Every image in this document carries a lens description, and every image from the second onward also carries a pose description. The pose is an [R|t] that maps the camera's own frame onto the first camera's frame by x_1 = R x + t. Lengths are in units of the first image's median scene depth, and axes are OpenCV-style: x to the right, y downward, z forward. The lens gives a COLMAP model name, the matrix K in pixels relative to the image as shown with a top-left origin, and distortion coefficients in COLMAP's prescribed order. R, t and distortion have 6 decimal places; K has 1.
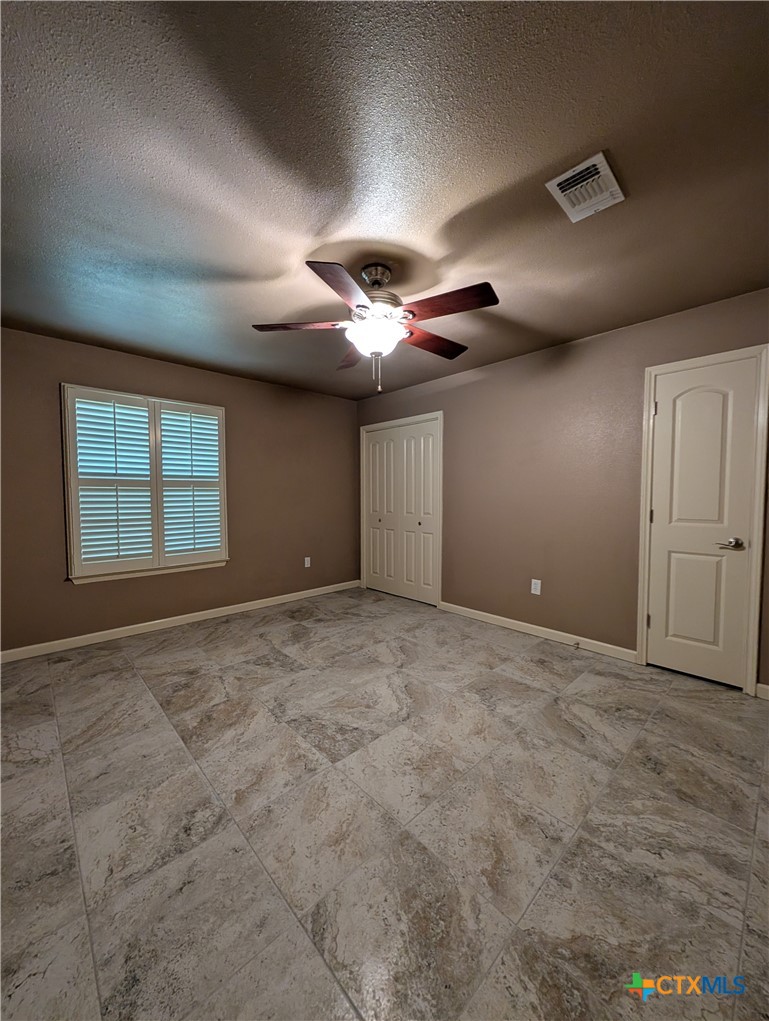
lens RADIAL K [[385.5, 0, 385.1], [0, 385.5, 513.7], [0, 0, 1]] dist [-0.000694, 0.000377]
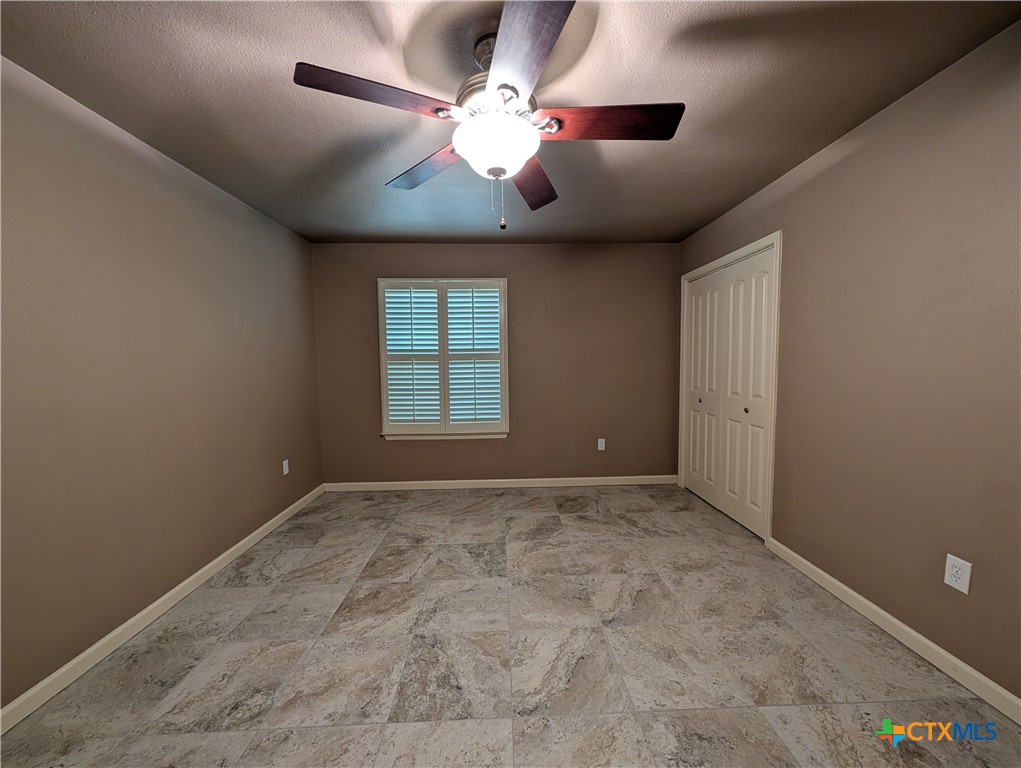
lens RADIAL K [[385.5, 0, 515.8], [0, 385.5, 385.5], [0, 0, 1]] dist [-0.000694, 0.000377]
pose [[0.750757, 0.035532, -0.659623, 0.299529], [-0.024640, 0.999364, 0.025789, -0.032002], [0.660119, -0.003108, 0.751154, 0.319893]]
